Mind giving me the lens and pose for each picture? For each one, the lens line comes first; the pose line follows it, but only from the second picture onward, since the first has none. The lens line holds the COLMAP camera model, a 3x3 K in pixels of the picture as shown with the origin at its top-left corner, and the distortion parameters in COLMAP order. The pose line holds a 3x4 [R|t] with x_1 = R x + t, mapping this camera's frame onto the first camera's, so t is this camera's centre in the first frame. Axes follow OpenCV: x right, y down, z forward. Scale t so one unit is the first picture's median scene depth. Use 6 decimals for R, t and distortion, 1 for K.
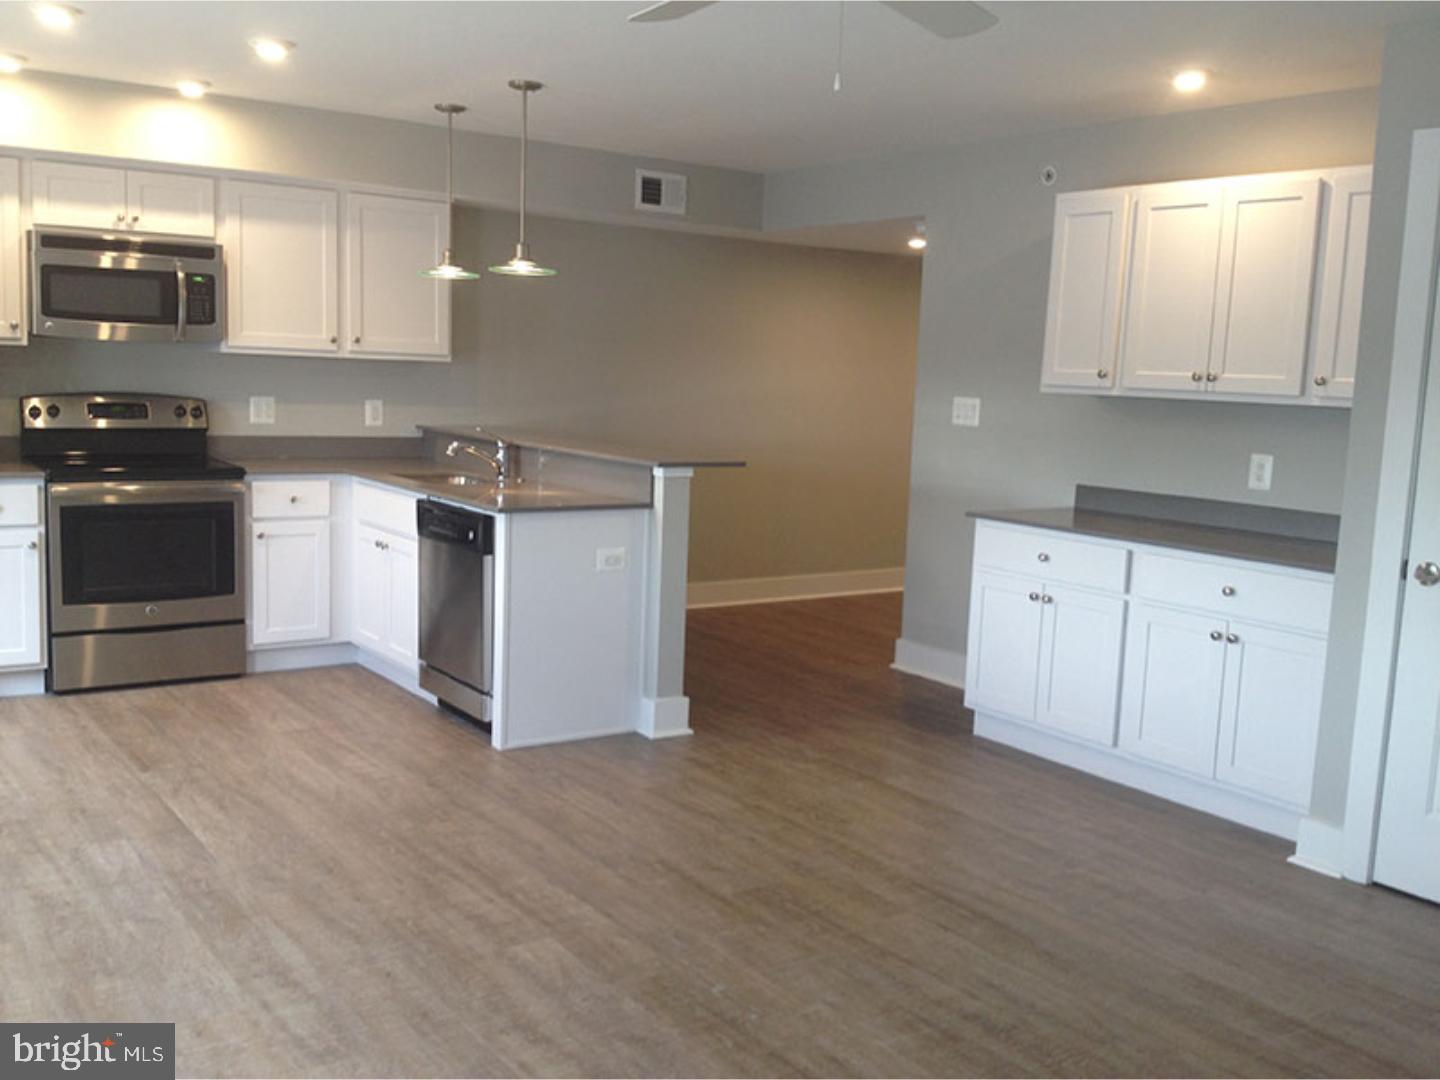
lens RADIAL K [[1367.2, 0, 720.0], [0, 1367.2, 540.0], [0, 0, 1]] dist [0.211959, -0.479637]
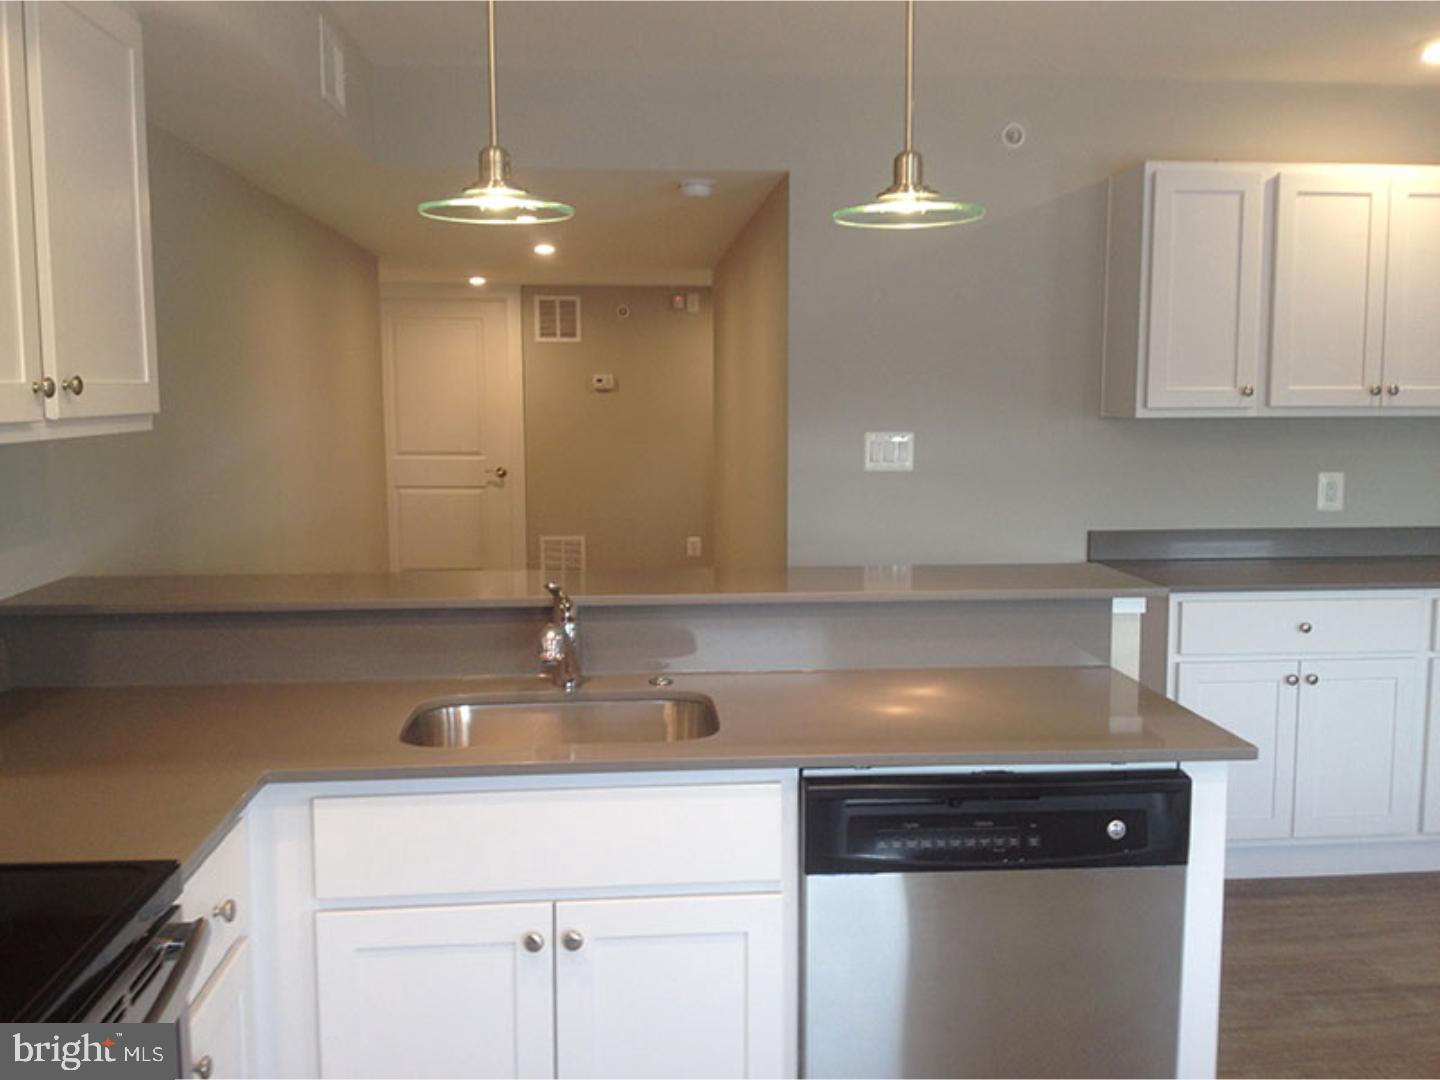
lens RADIAL K [[1367.2, 0, 720.0], [0, 1367.2, 540.0], [0, 0, 1]] dist [0.211959, -0.479637]
pose [[0.491098, -0.134373, 0.860678, -0.595081], [0.134182, 0.987908, 0.077674, -0.140312], [-0.860708, 0.077342, 0.503190, 0.873342]]
